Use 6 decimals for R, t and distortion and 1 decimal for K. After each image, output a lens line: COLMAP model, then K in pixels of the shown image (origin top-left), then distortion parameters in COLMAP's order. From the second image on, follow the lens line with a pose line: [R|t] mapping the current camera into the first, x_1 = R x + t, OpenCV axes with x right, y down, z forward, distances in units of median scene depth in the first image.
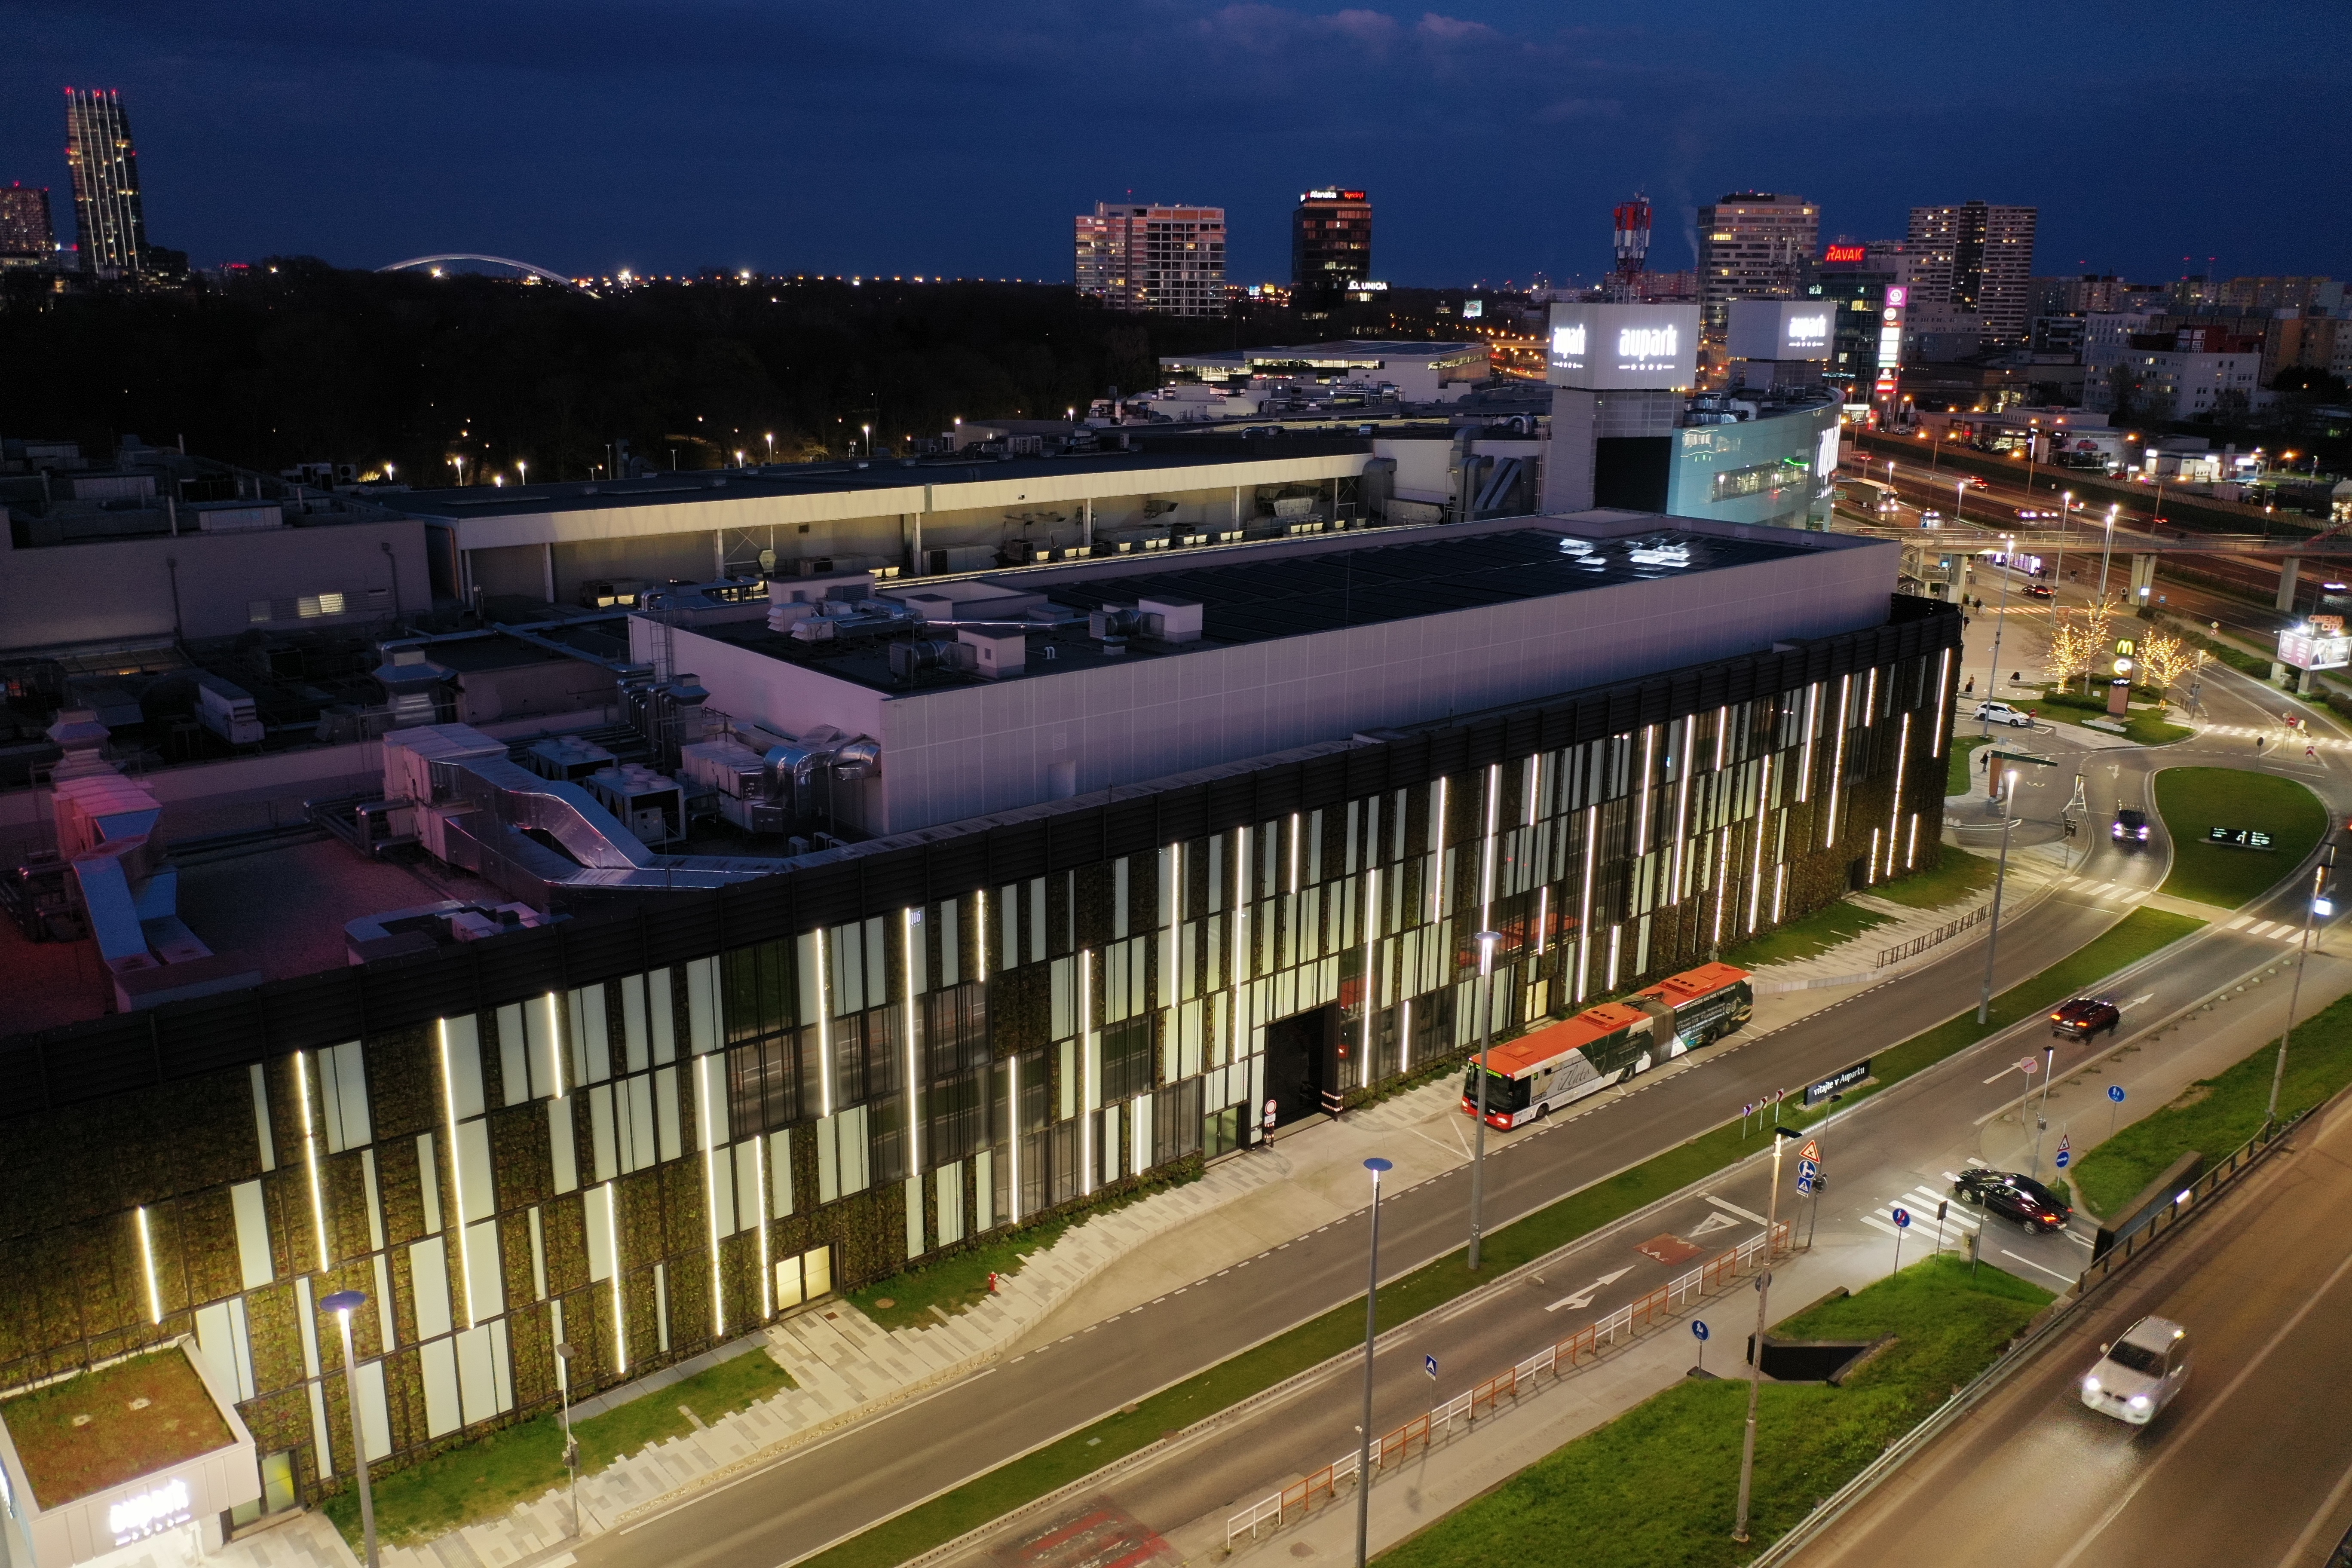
lens RADIAL K [[1867.5, 0, 1167.9], [0, 1867.5, 783.6], [0, 0, 1]] dist [-0.003319, -0.008209]
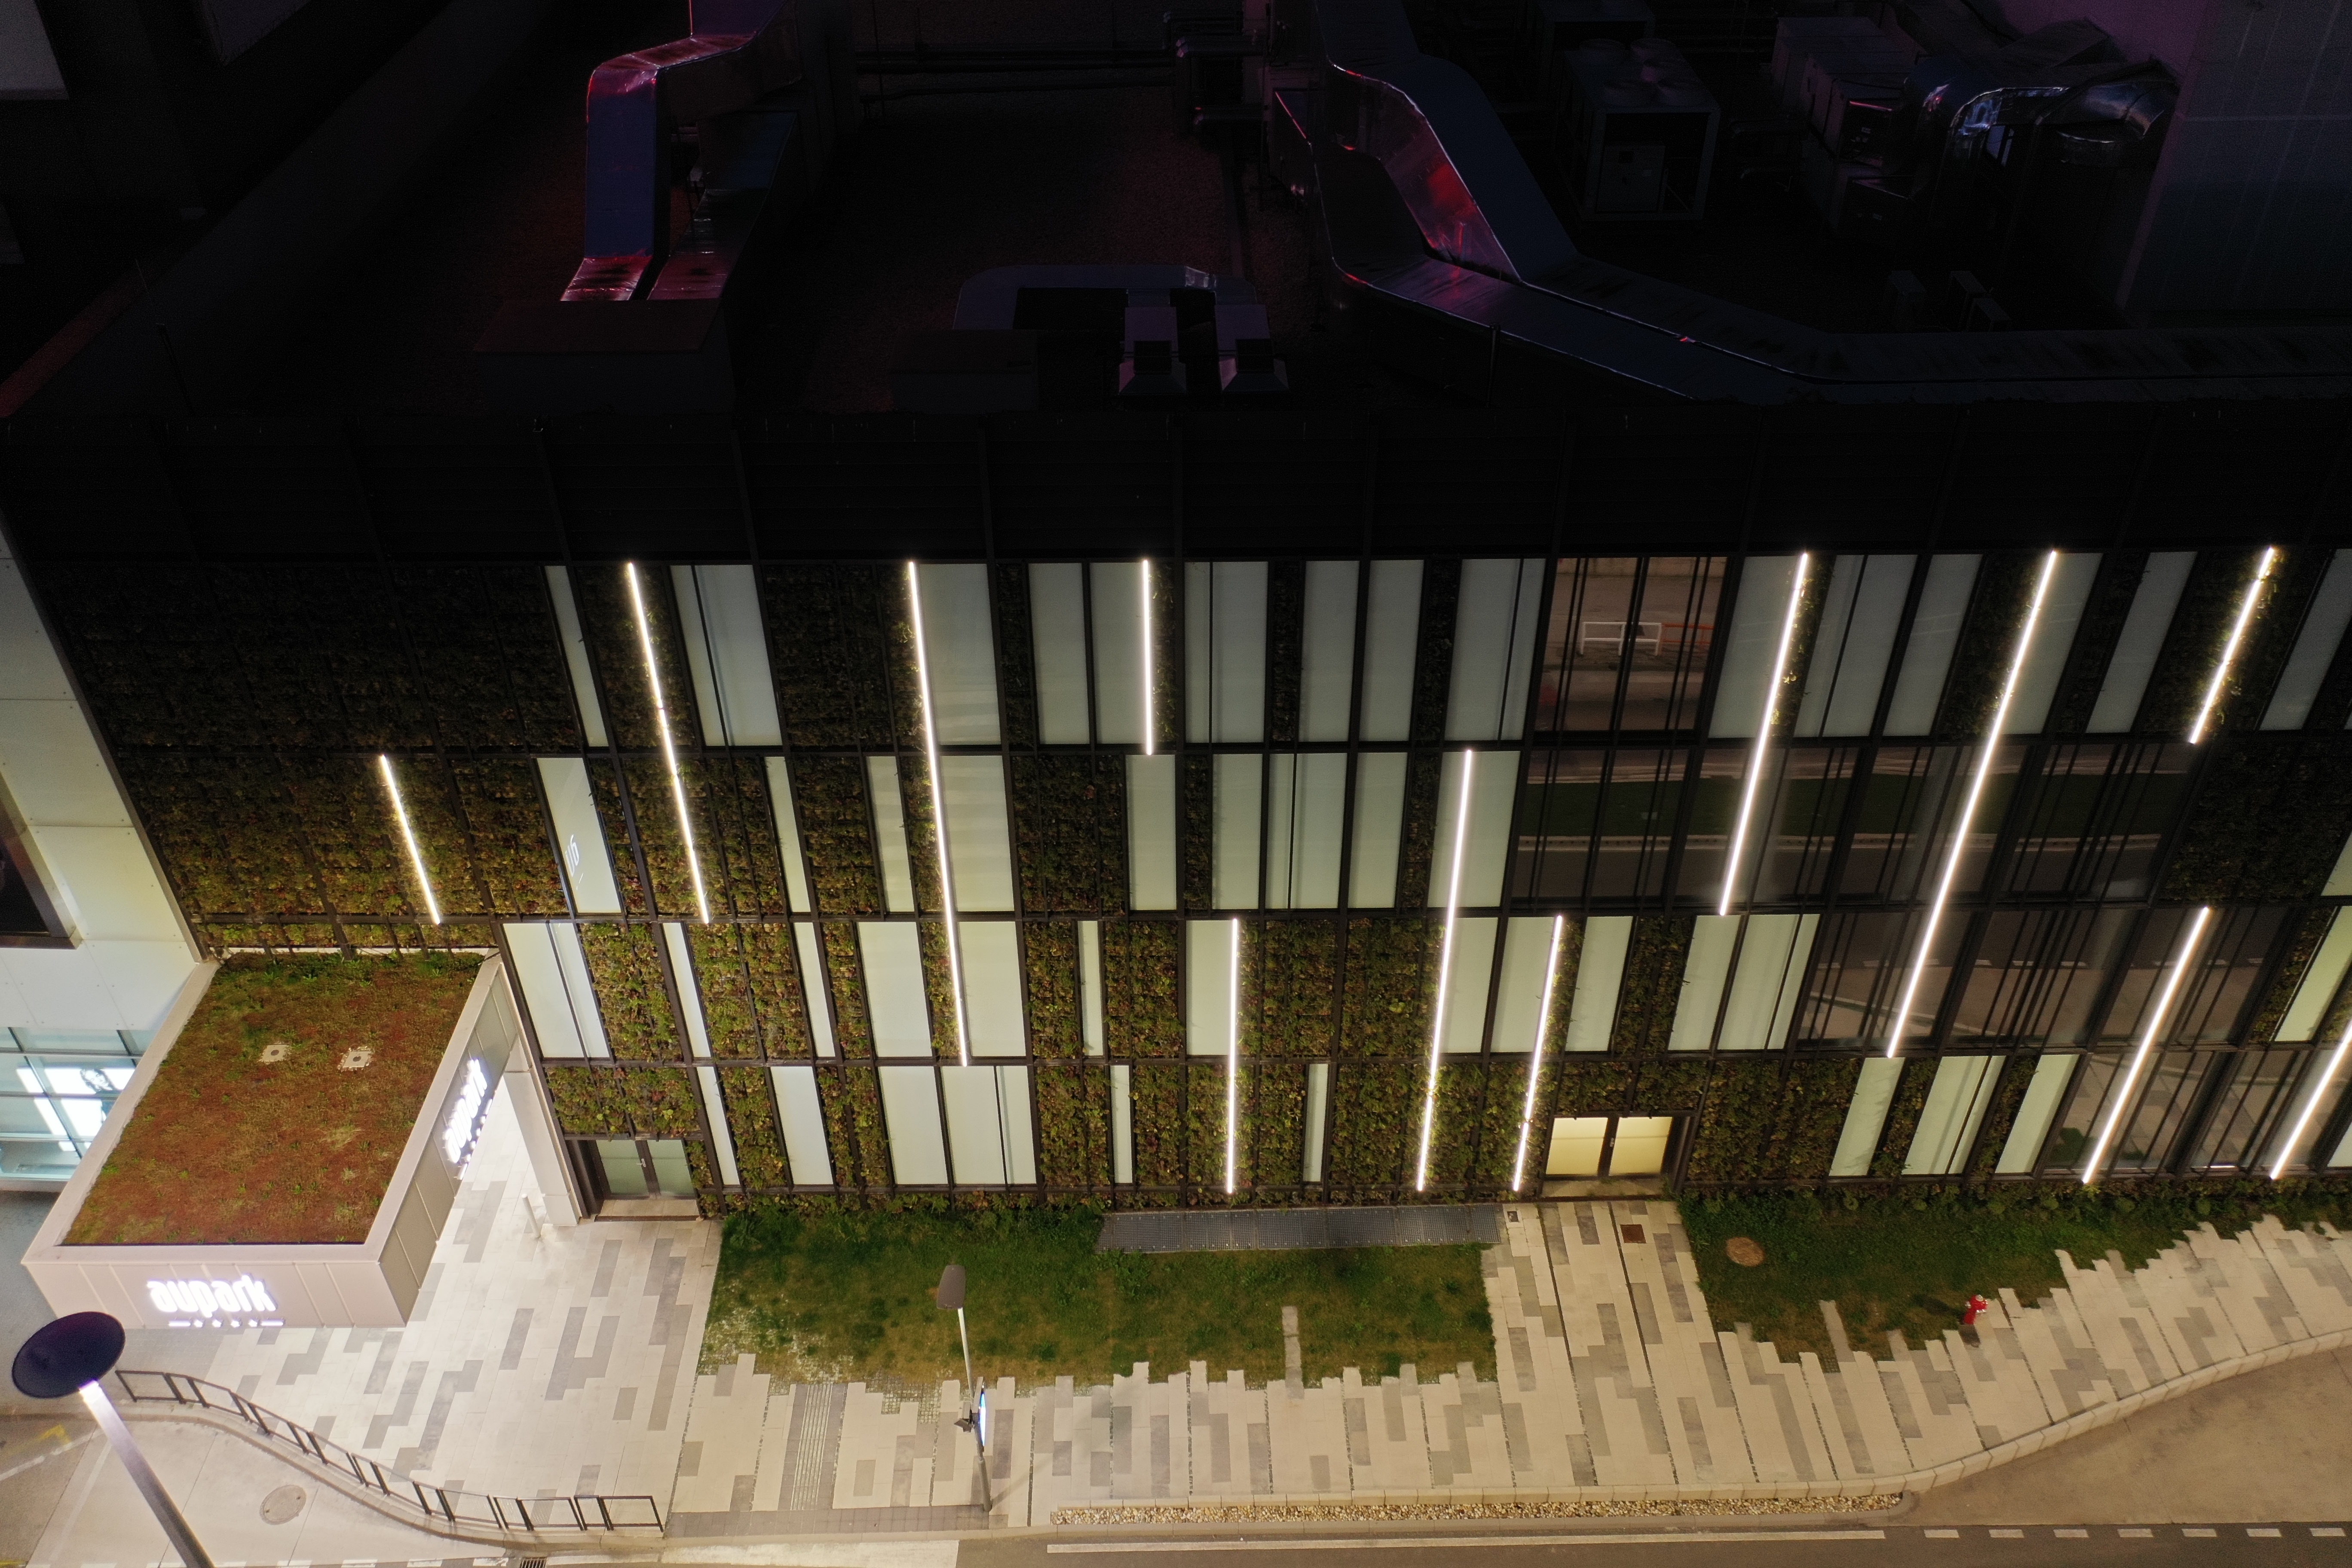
lens RADIAL K [[1867.5, 0, 1167.9], [0, 1867.5, 783.6], [0, 0, 1]] dist [-0.003319, -0.008209]
pose [[0.766429, 0.380583, -0.517439, -0.057859], [-0.151601, 0.889987, 0.430046, -0.032683], [0.624182, -0.251155, 0.739809, 0.565308]]
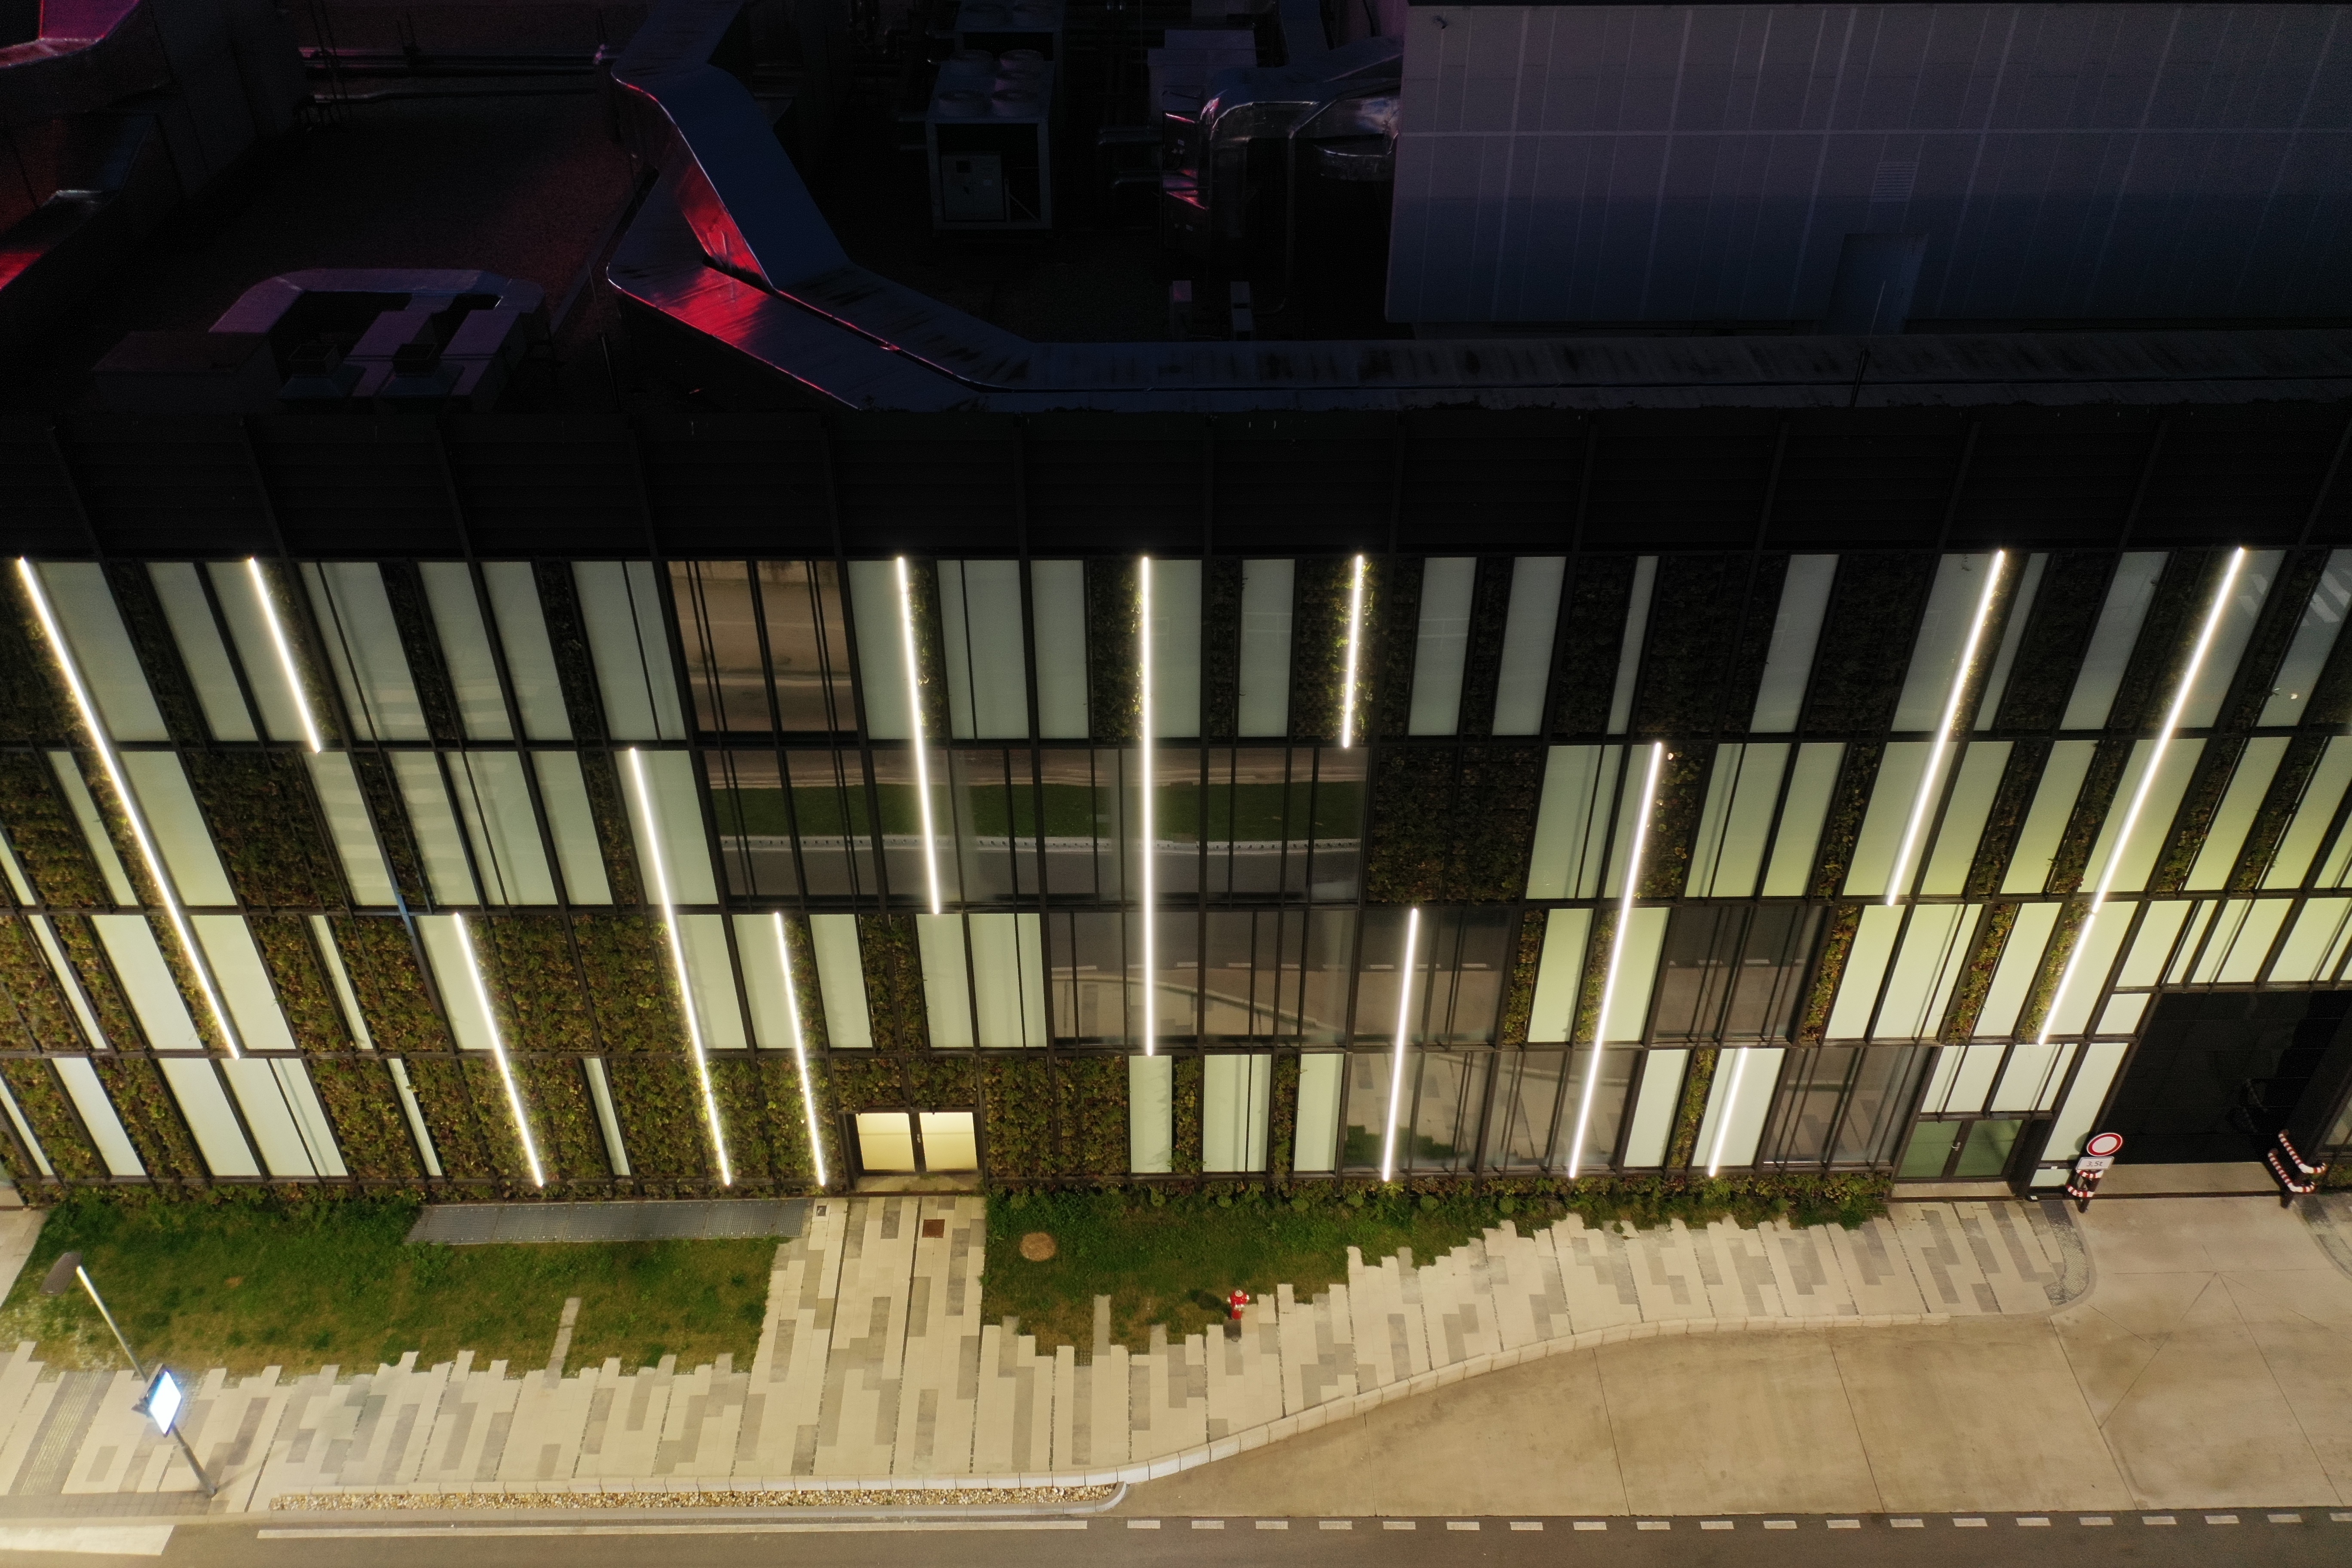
lens RADIAL K [[1867.5, 0, 1167.9], [0, 1867.5, 783.6], [0, 0, 1]] dist [-0.003319, -0.008209]
pose [[0.768291, 0.384838, -0.511497, 0.094173], [-0.161030, 0.889590, 0.427433, -0.065312], [0.619515, -0.246027, 0.745434, 0.679626]]
